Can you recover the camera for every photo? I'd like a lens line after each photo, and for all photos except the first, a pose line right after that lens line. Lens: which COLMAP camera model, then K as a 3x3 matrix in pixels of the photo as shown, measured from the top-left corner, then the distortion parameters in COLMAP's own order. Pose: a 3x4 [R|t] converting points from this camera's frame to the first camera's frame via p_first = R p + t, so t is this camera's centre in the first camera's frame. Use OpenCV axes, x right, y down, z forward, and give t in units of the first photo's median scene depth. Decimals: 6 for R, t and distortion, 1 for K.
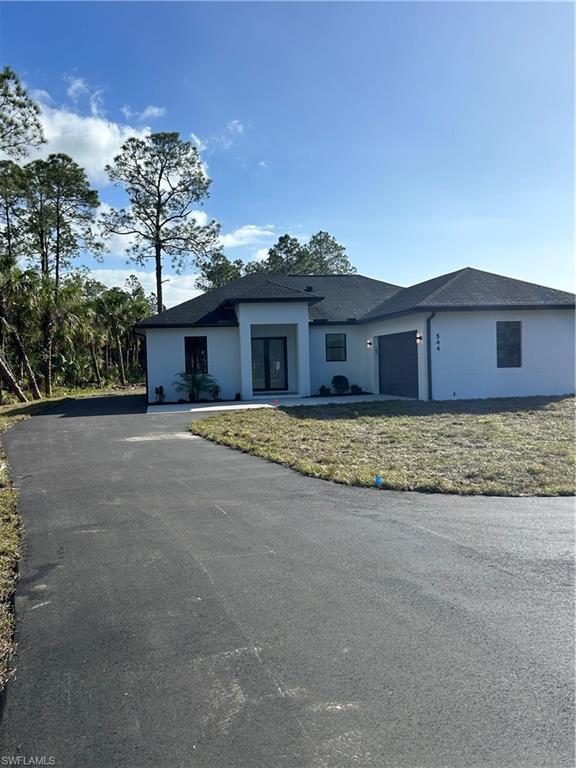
lens RADIAL K [[666.6, 0, 282.0], [0, 666.6, 386.5], [0, 0, 1]] dist [0.047364, -0.042842]
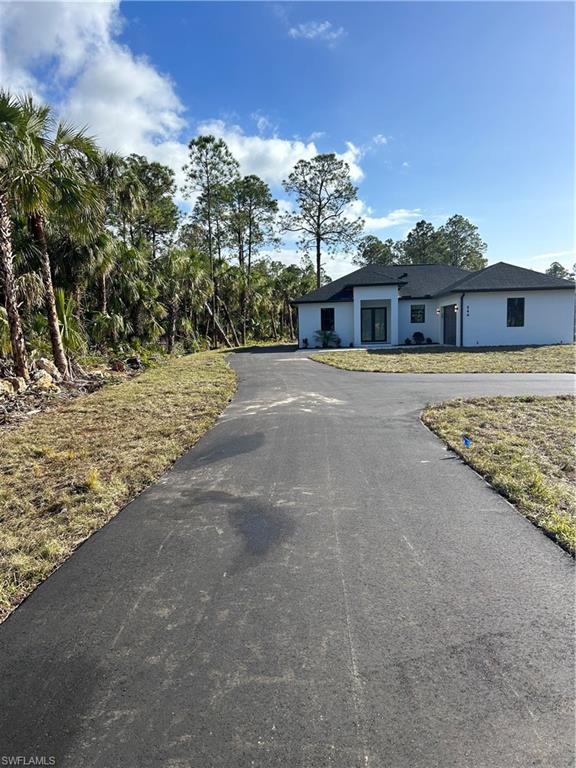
lens RADIAL K [[590.8, 0, 289.5], [0, 590.8, 398.2], [0, 0, 1]] dist [0.055303, -0.041241]
pose [[0.967001, 0.031480, -0.252820, 0.078482], [-0.008729, 0.995848, 0.090609, 0.007698], [0.254623, -0.085412, 0.963261, -0.228280]]
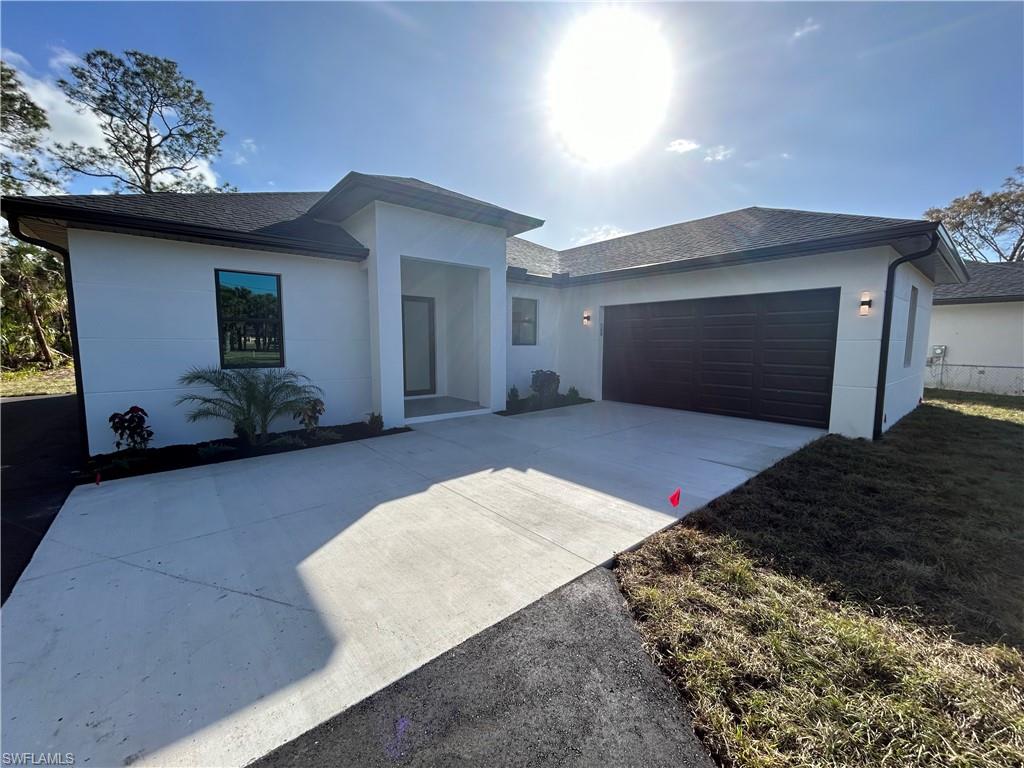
lens RADIAL K [[419.3, 0, 510.2], [0, 419.3, 378.6], [0, 0, 1]] dist [0.006851, -0.000346]
pose [[0.872886, -0.012646, 0.487760, -0.059454], [-0.010476, 0.998948, 0.044649, -0.013252], [-0.487812, -0.044083, 0.871835, 0.359344]]
